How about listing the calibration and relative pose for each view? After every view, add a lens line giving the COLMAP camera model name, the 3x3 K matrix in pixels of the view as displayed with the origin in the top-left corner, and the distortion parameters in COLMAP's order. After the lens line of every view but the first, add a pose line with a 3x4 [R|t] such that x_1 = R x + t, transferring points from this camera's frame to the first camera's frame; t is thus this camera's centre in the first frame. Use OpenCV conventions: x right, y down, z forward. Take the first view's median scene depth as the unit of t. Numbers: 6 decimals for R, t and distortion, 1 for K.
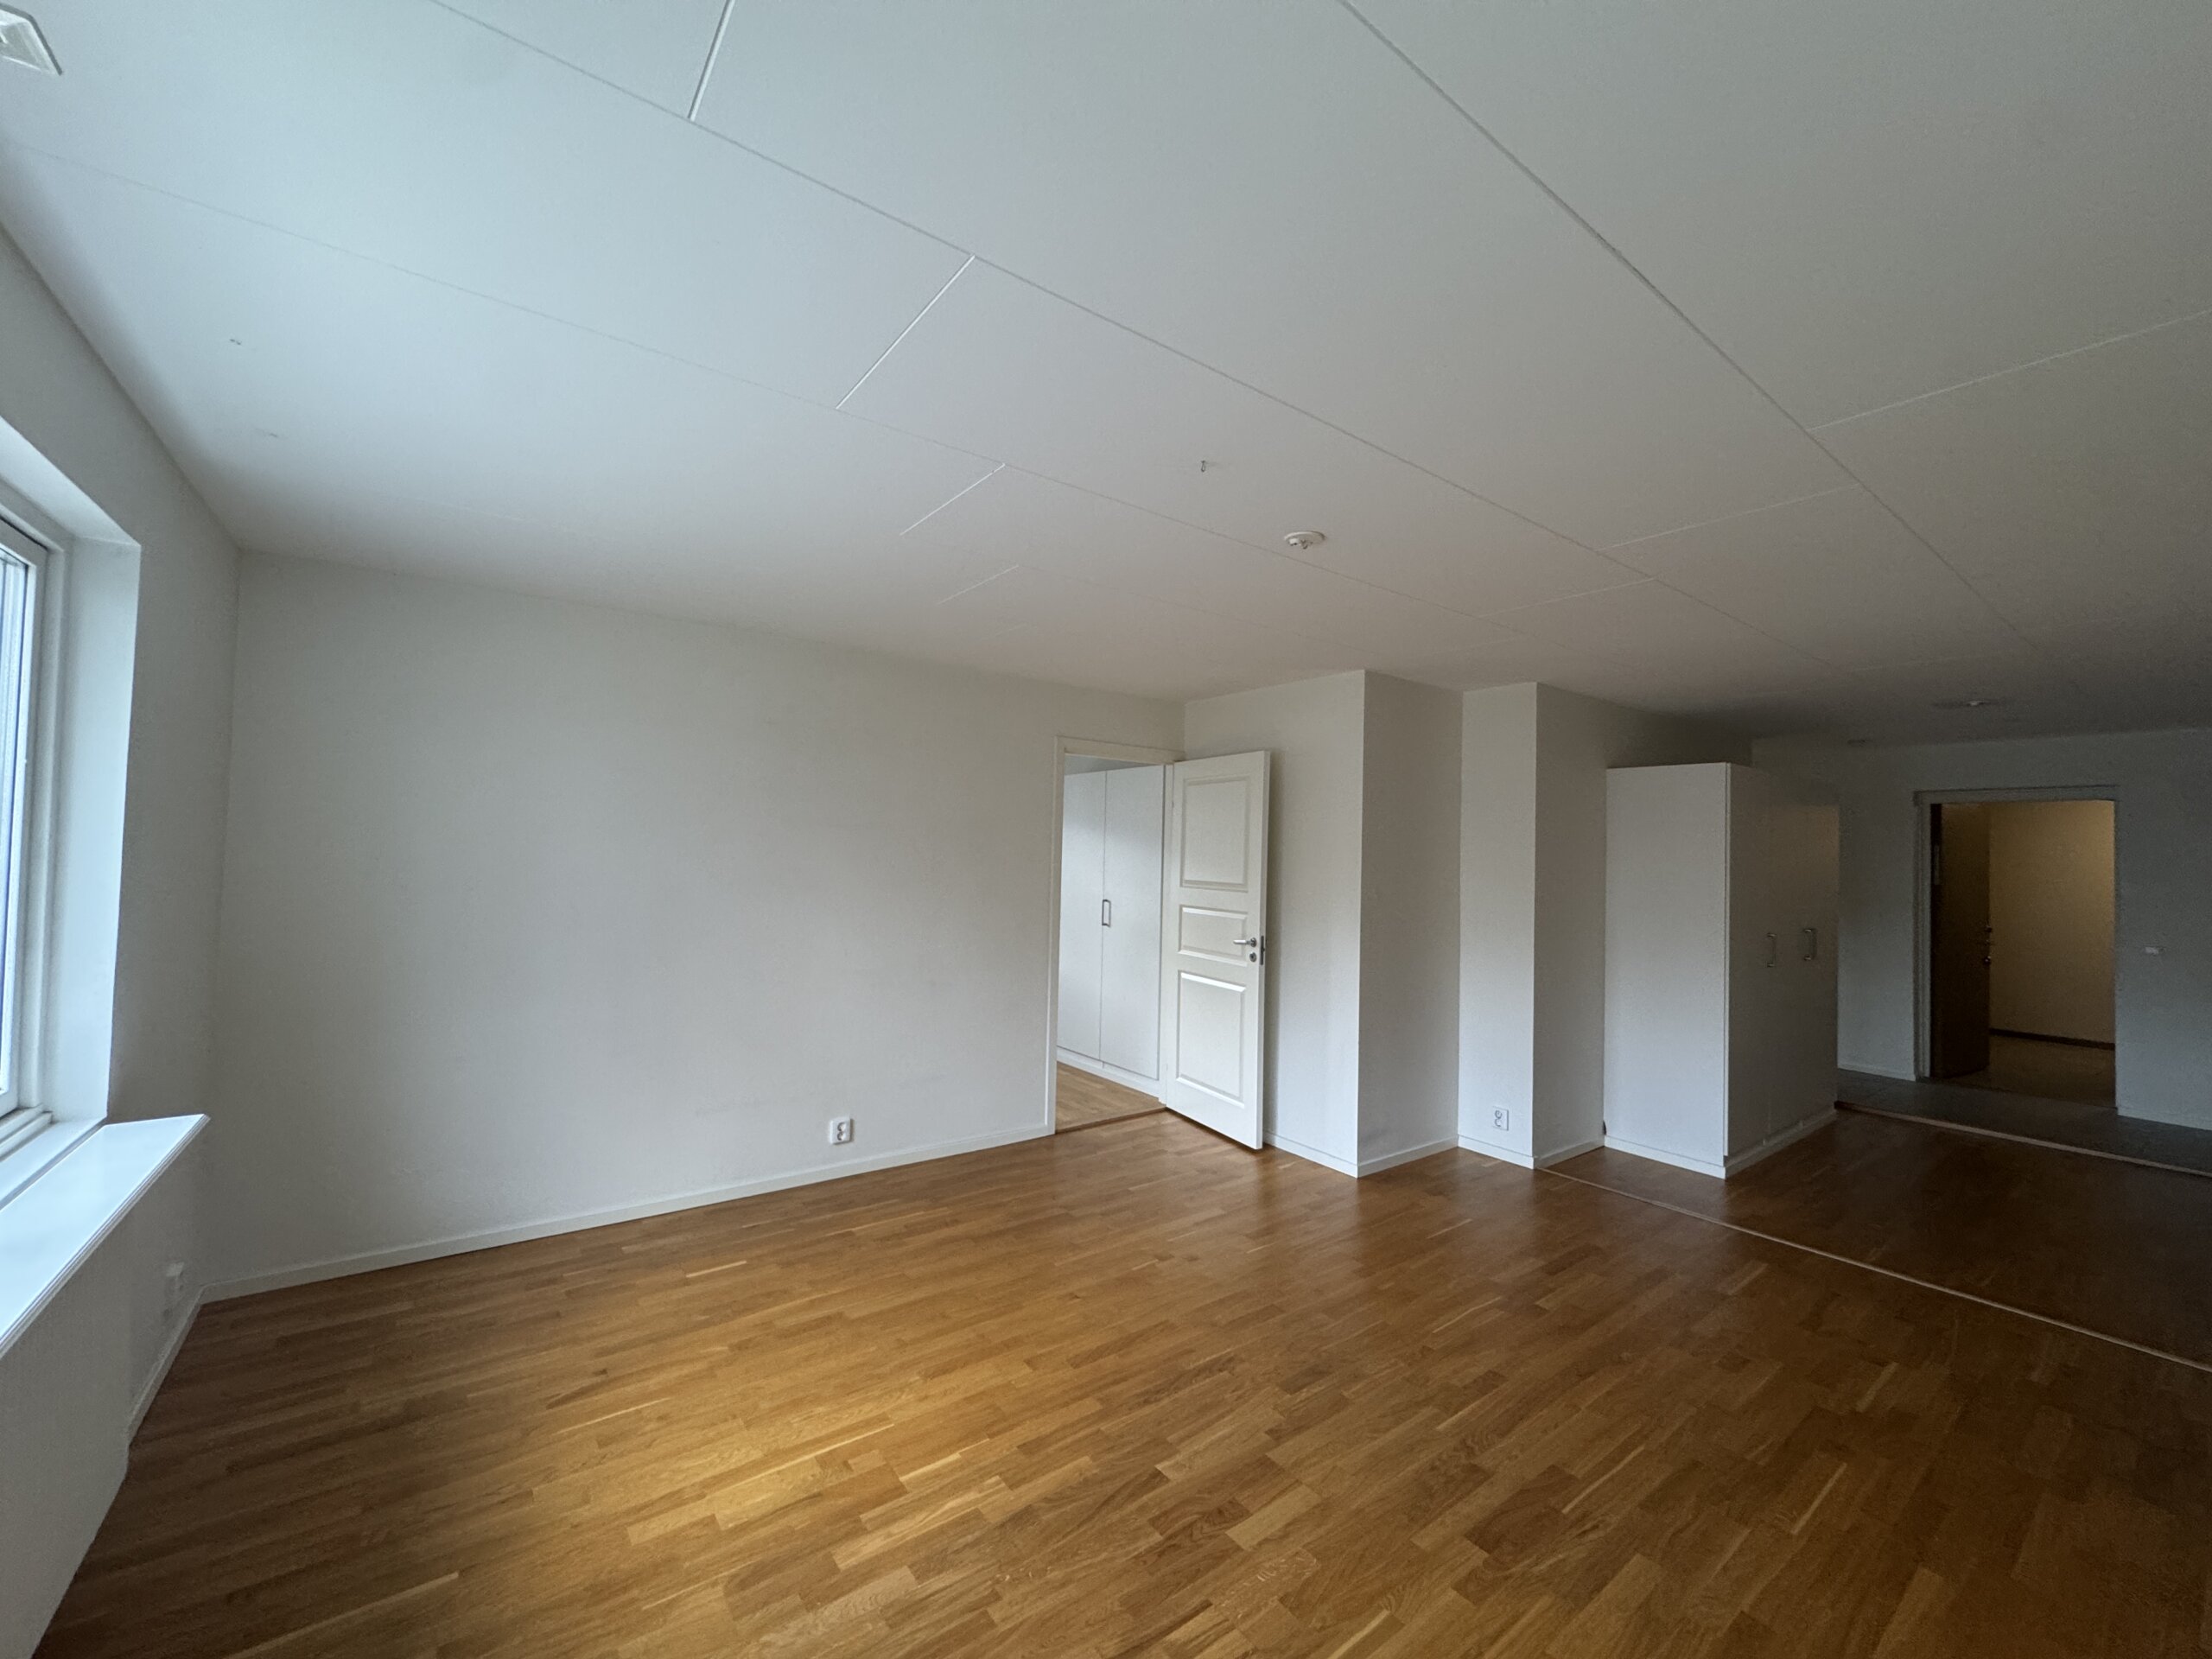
lens RADIAL K [[877.1, 0, 1107.4], [0, 877.1, 826.6], [0, 0, 1]] dist [0.000924, 0.000126]
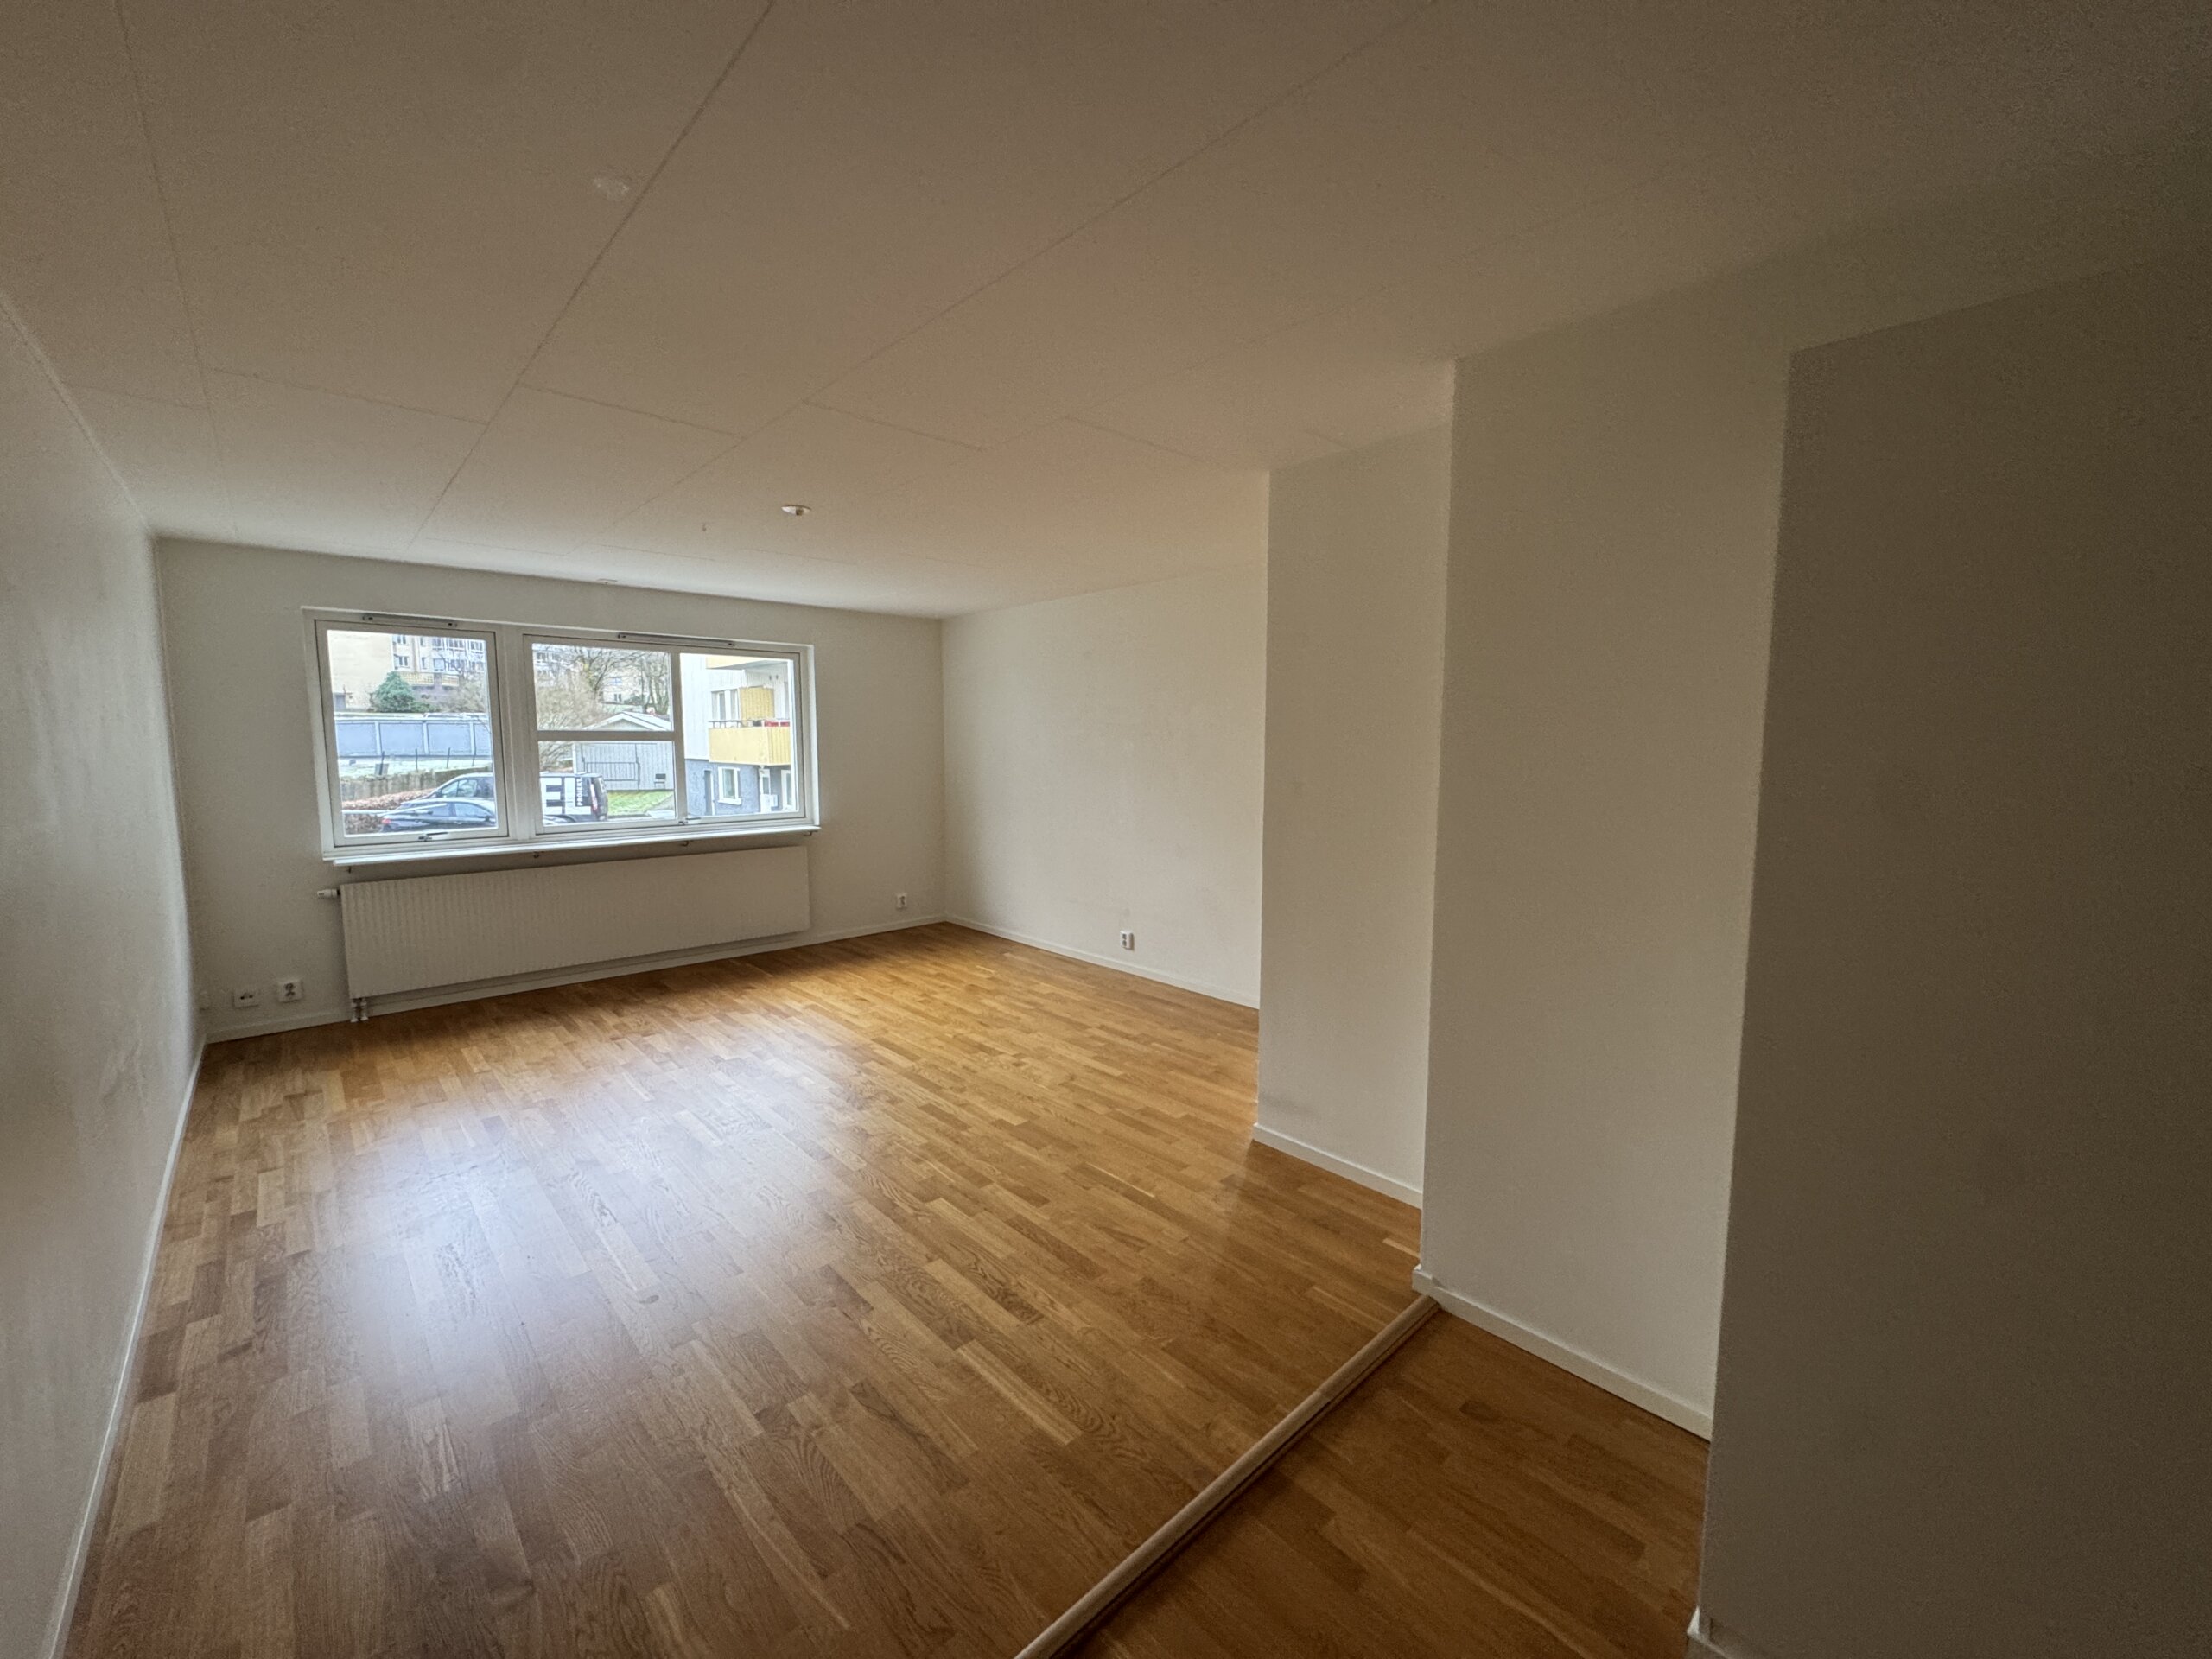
lens RADIAL K [[877.1, 0, 1109.6], [0, 877.1, 825.8], [0, 0, 1]] dist [0.000924, 0.000126]
pose [[0.119023, 0.074374, -0.990102, 1.085875], [0.029000, 0.996505, 0.078341, 0.053834], [0.992468, -0.038038, 0.116450, 0.826390]]
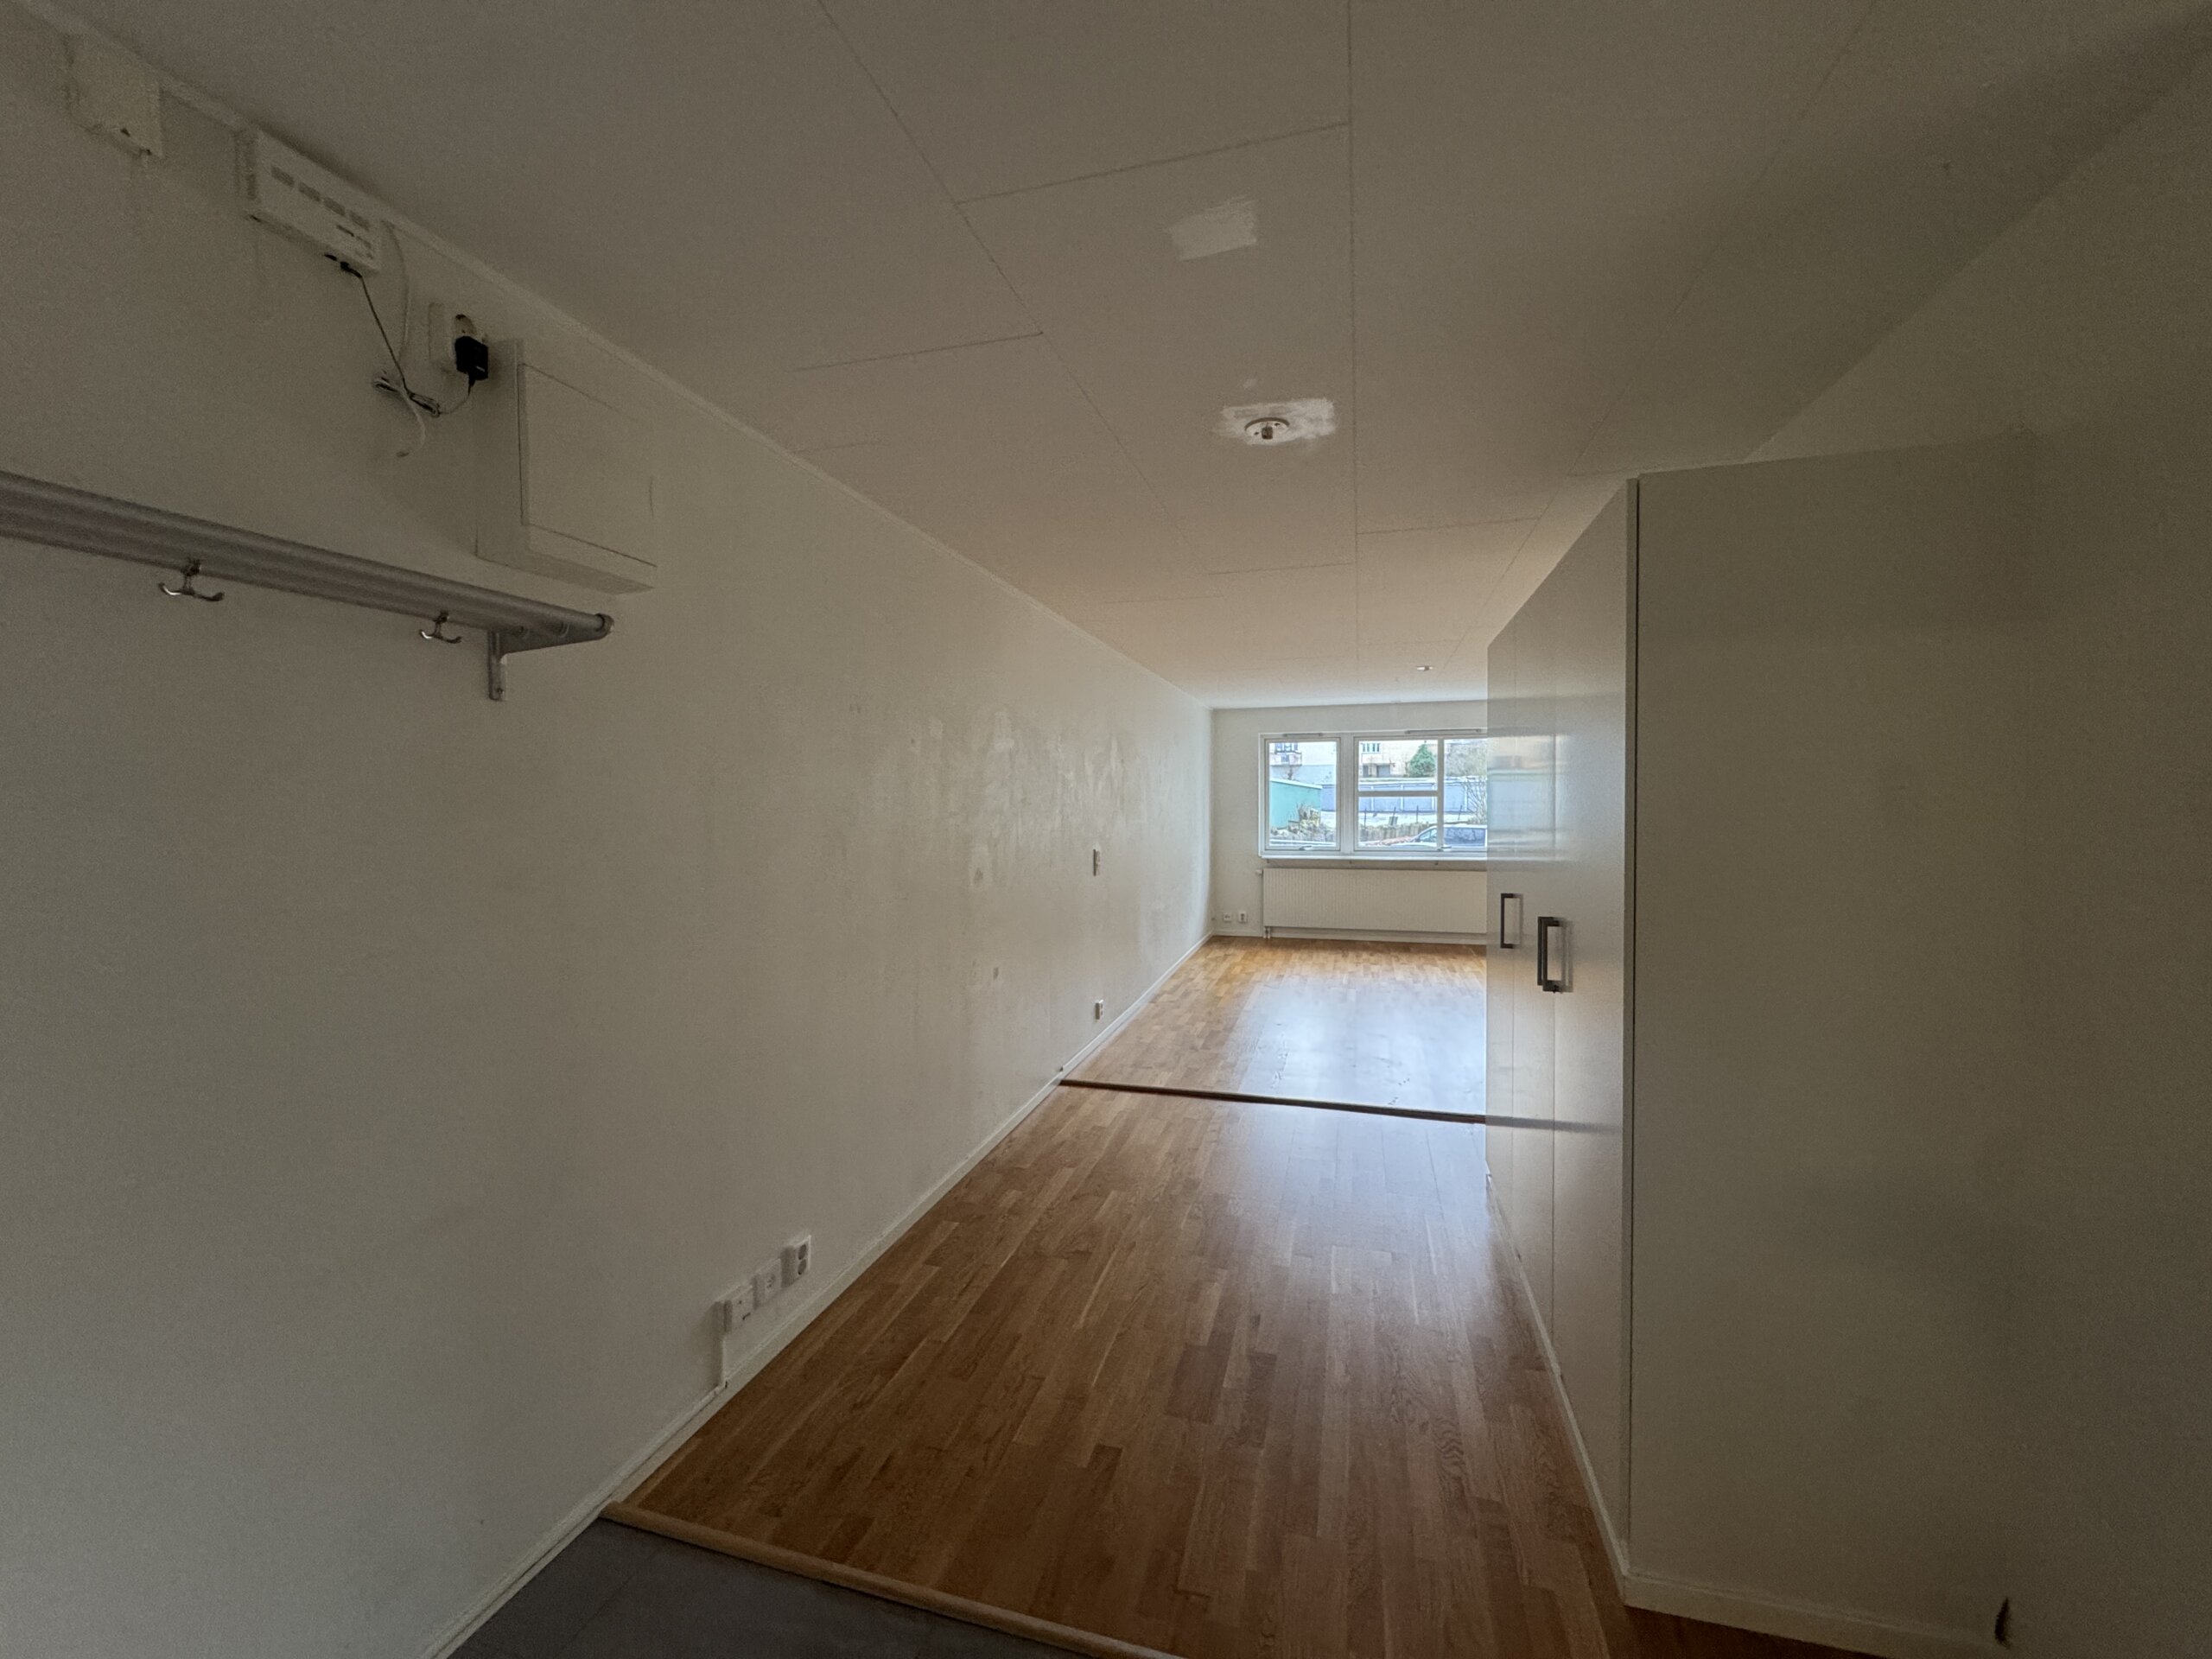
lens RADIAL K [[877.1, 0, 1104.2], [0, 877.1, 821.4], [0, 0, 1]] dist [0.000924, 0.000126]
pose [[-0.796531, -0.003089, -0.604590, 1.598088], [0.005243, 0.999914, -0.012016, 0.094158], [0.604575, -0.012741, -0.796447, 1.584036]]
